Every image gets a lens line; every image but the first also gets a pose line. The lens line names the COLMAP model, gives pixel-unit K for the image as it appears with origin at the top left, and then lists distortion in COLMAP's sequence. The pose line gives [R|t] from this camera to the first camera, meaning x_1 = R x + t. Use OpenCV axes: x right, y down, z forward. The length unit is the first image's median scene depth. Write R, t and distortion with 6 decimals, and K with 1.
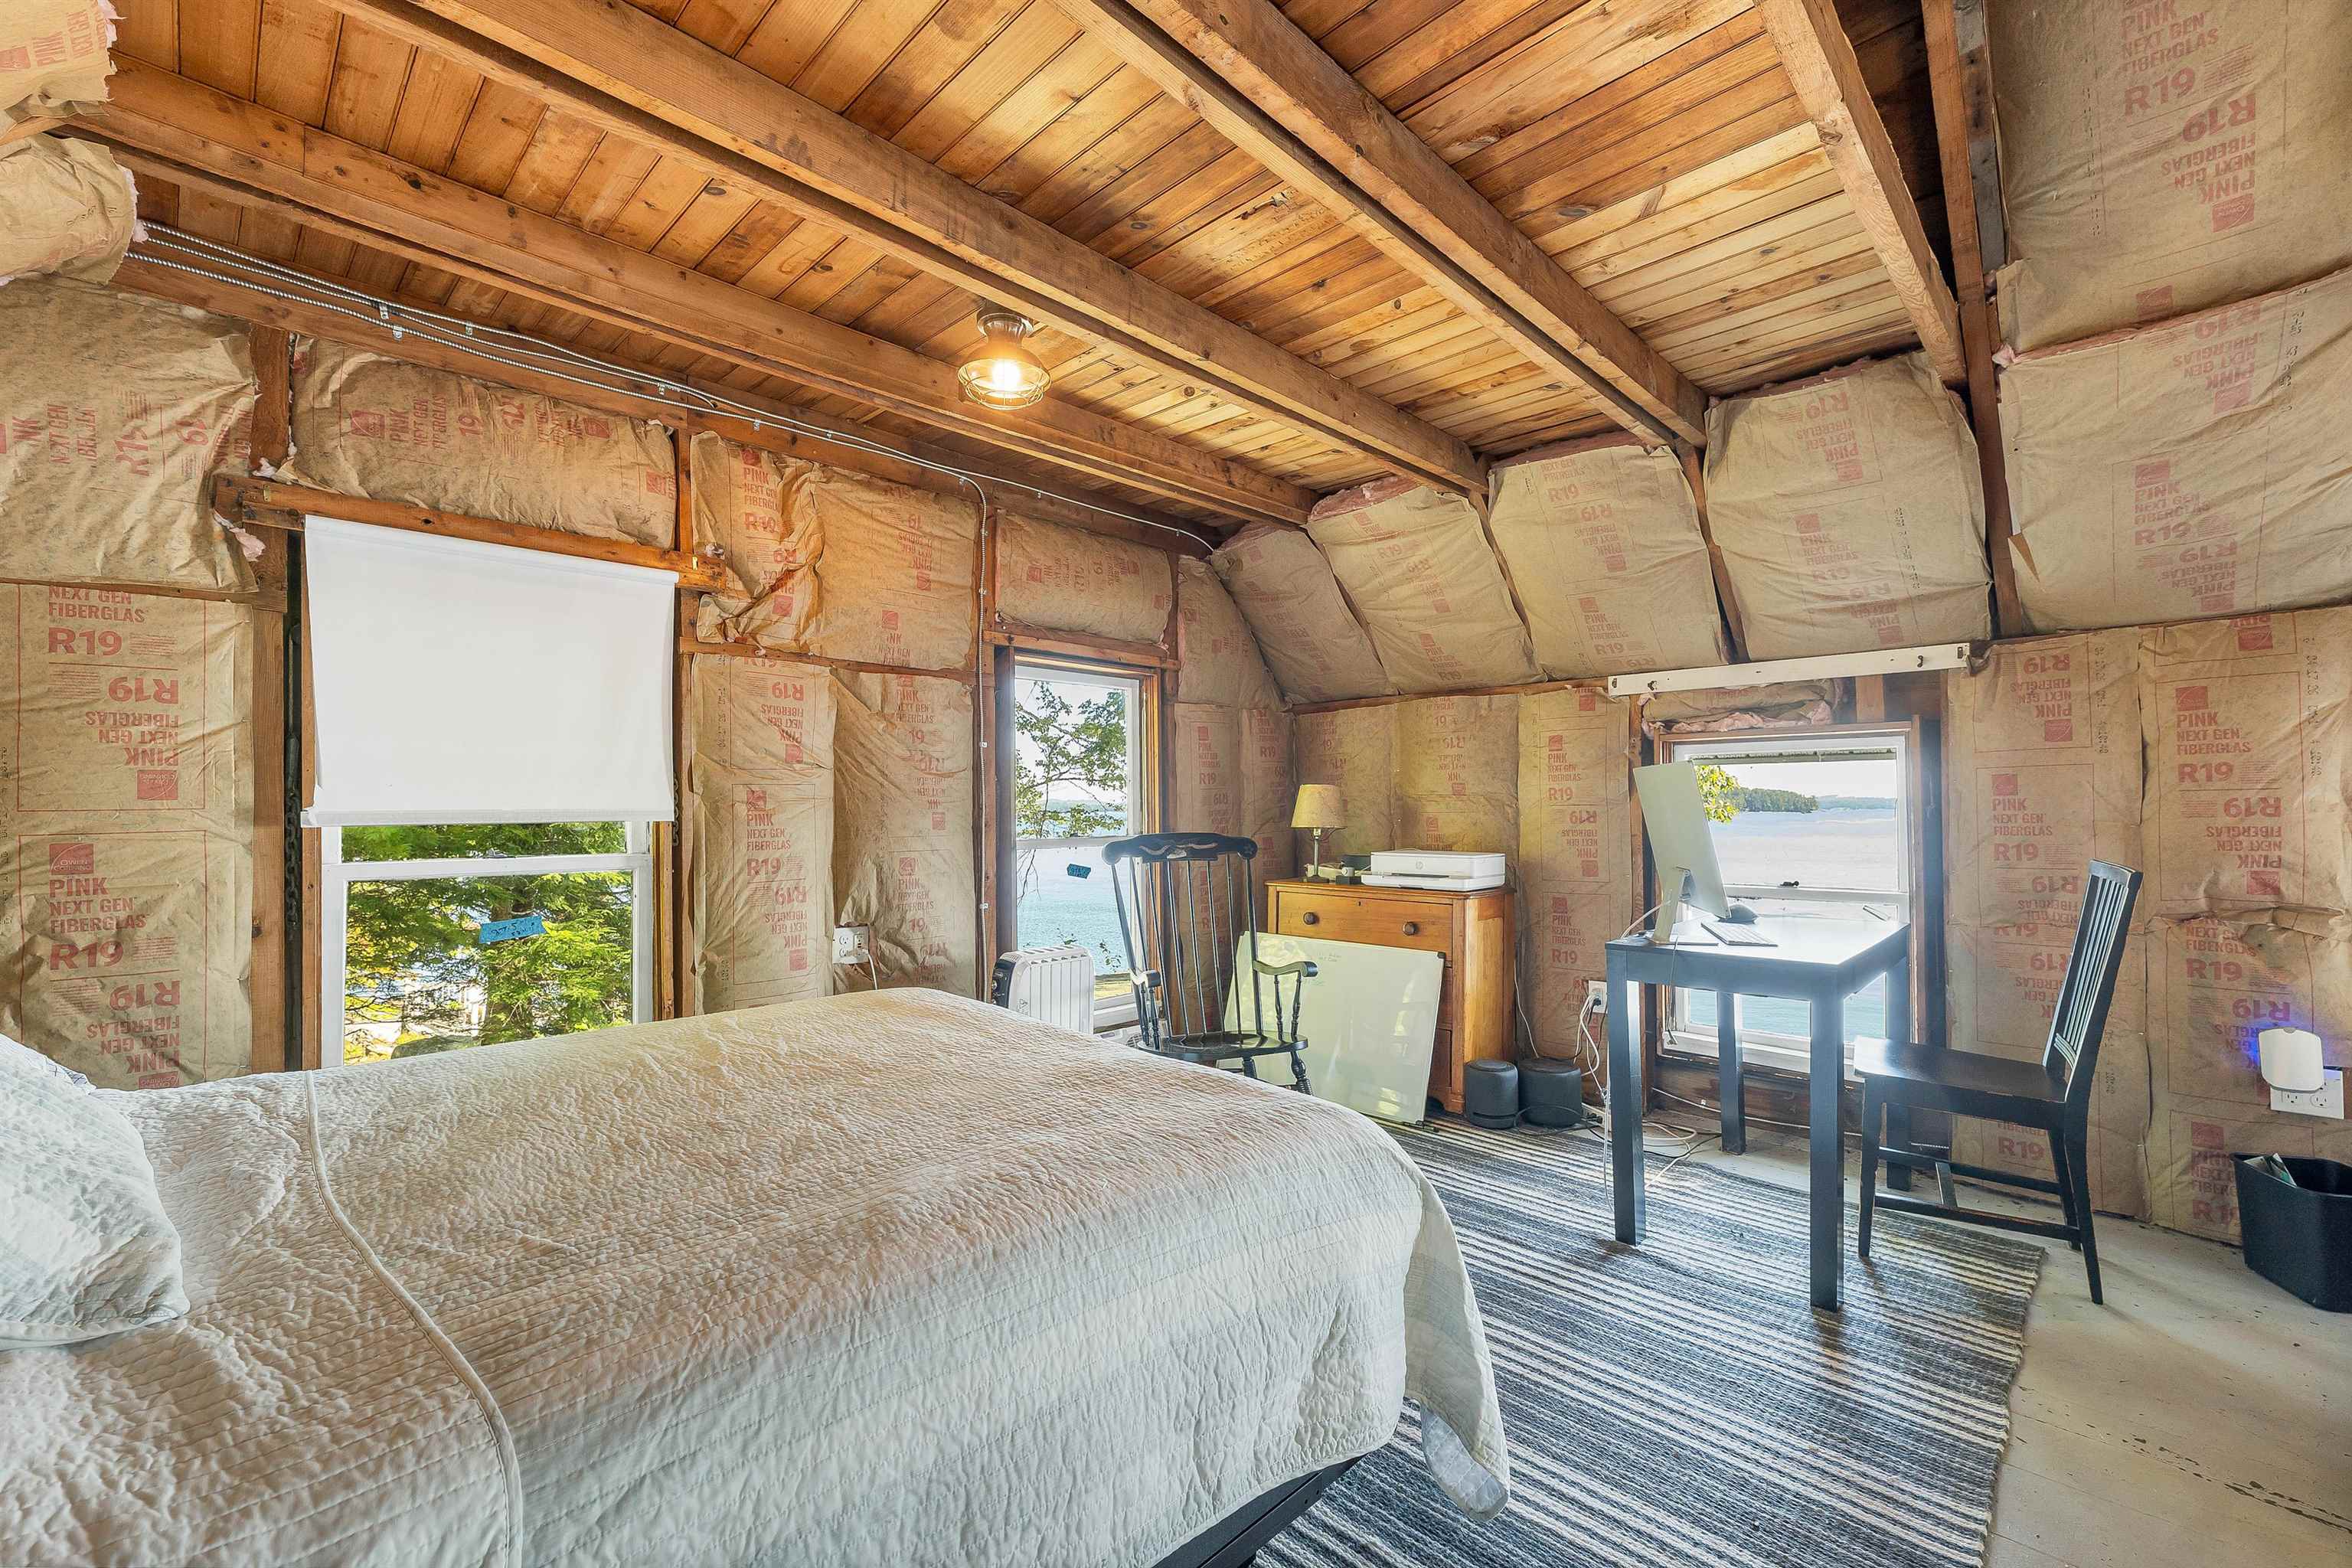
lens RADIAL K [[990.2, 0, 1163.8], [0, 990.2, 790.5], [0, 0, 1]] dist [0.000005, 0.000090]
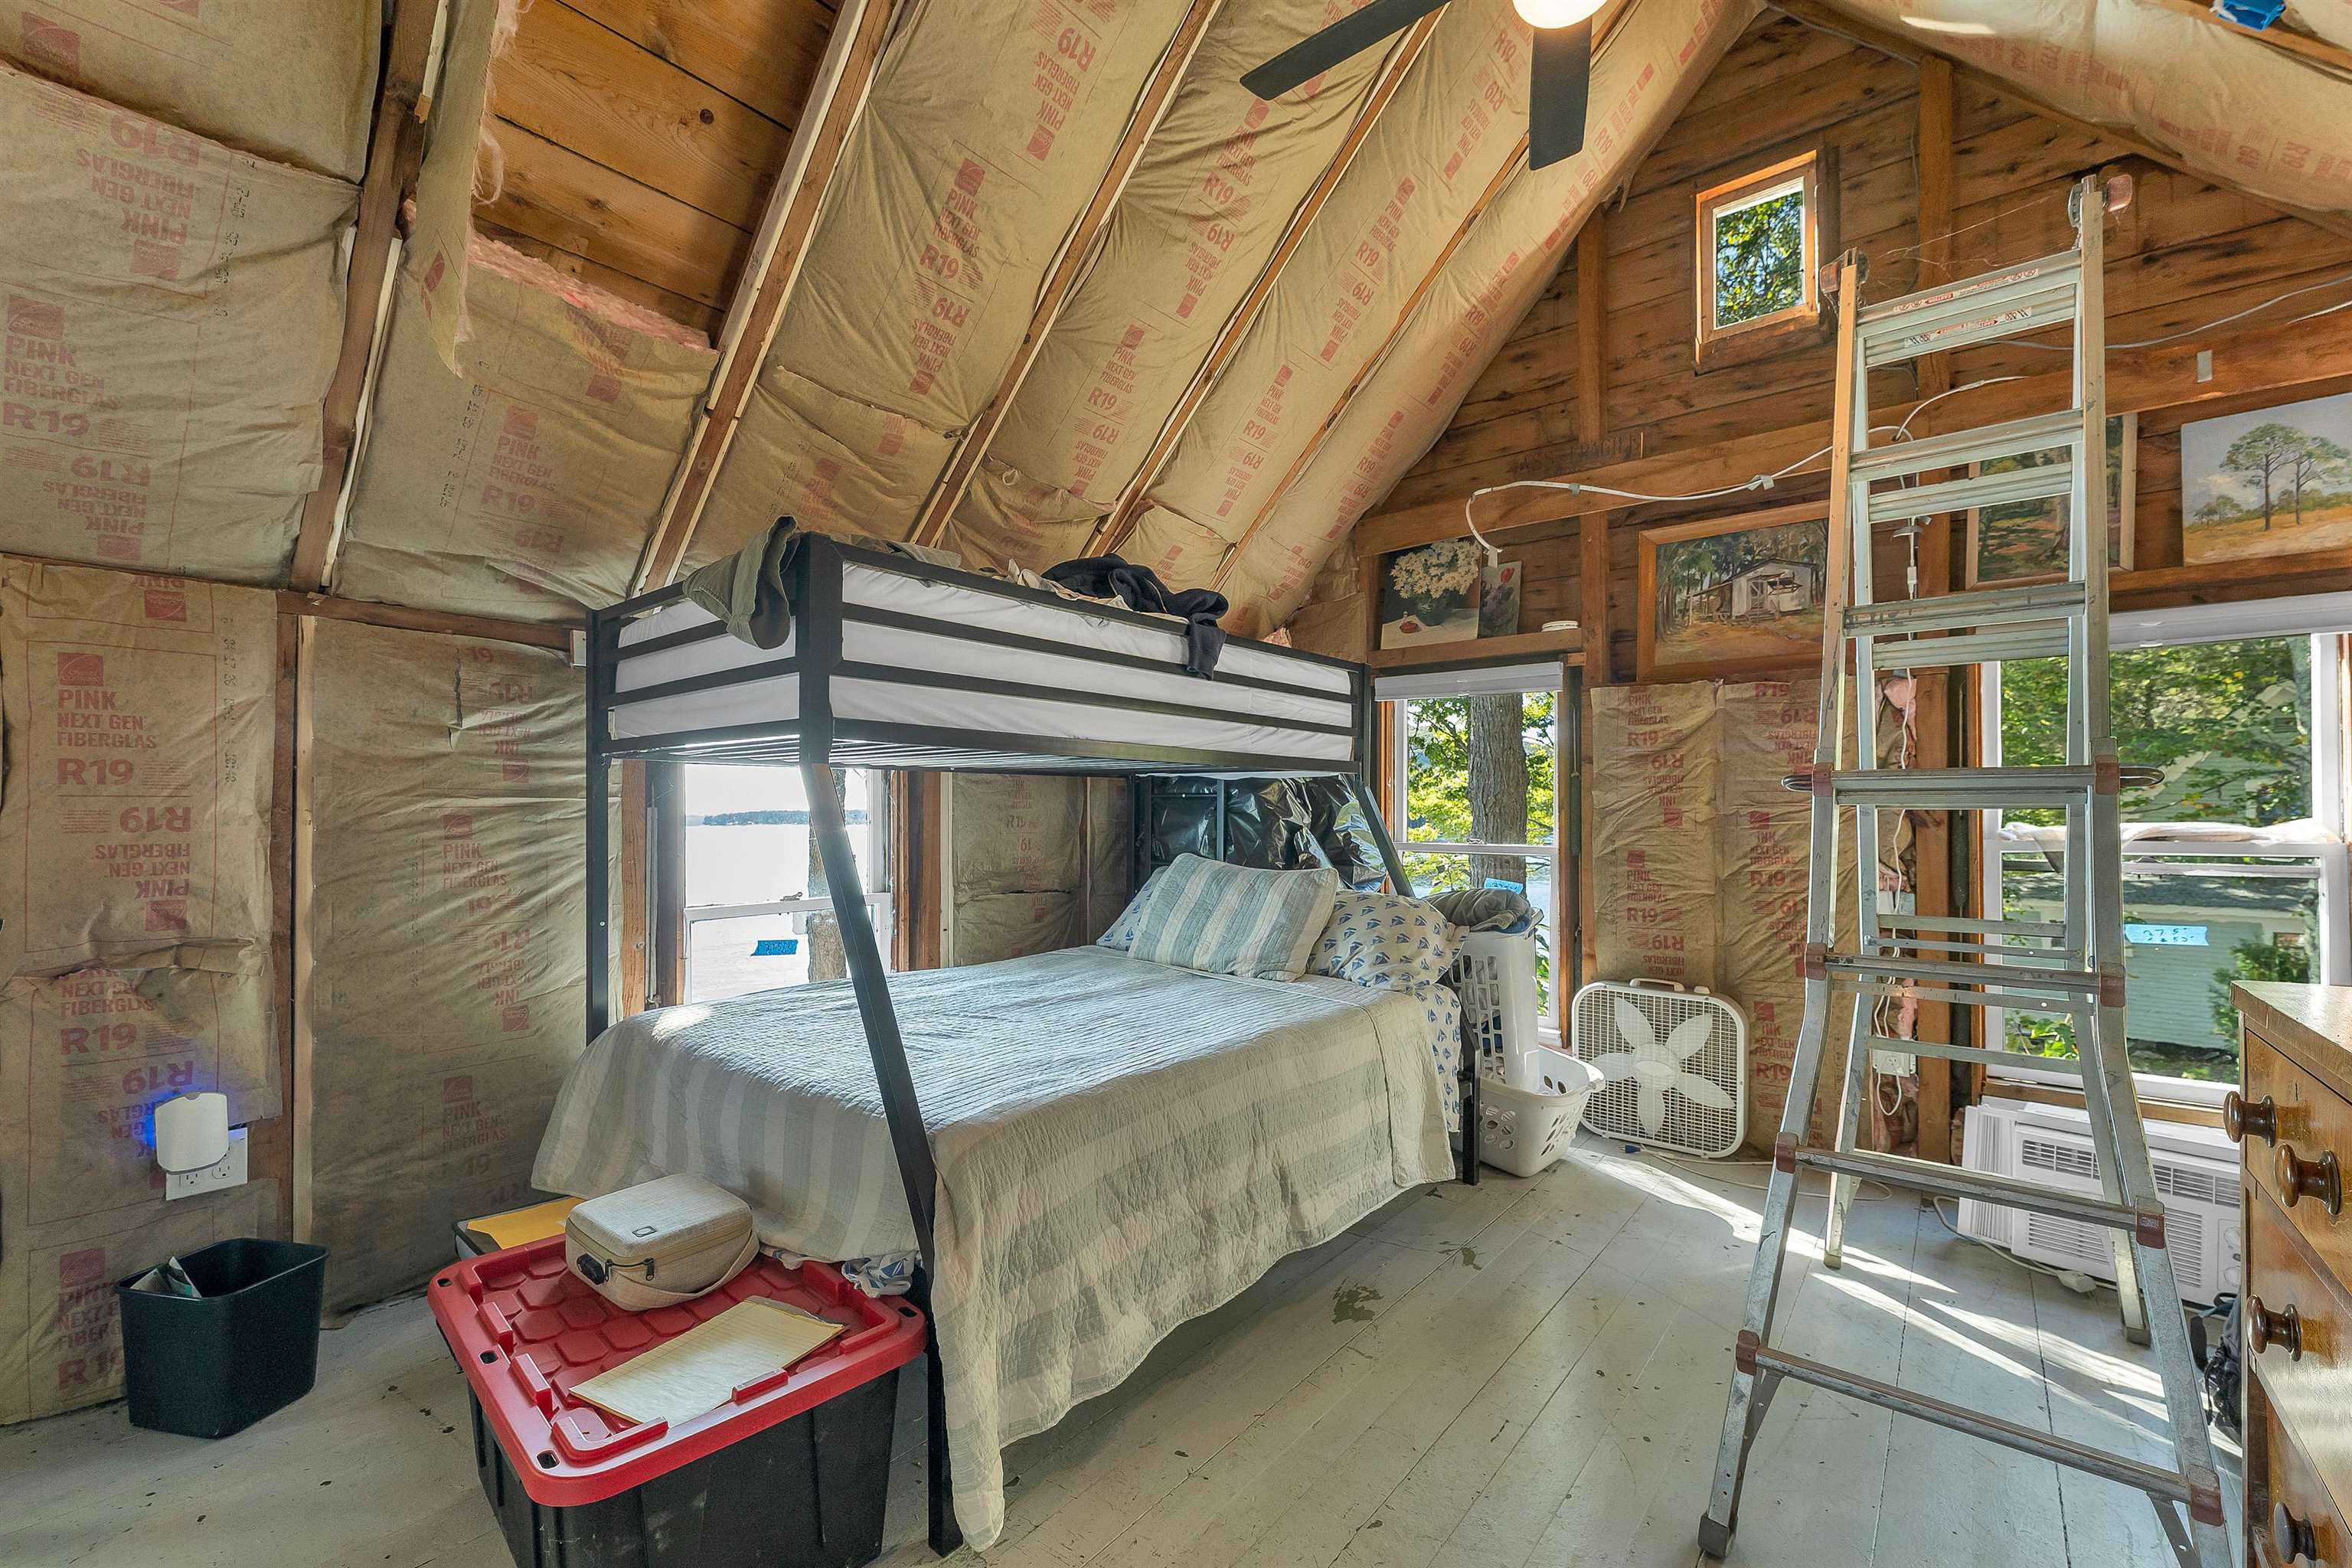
lens RADIAL K [[966.0, 0, 1146.4], [0, 966.0, 814.3], [0, 0, 1]] dist [0.000451, 0.000118]
pose [[-0.081834, 0.015252, 0.996529, 0.243666], [-0.015115, 0.999749, -0.016542, 0.012069], [-0.996531, -0.016417, -0.081583, 0.251122]]
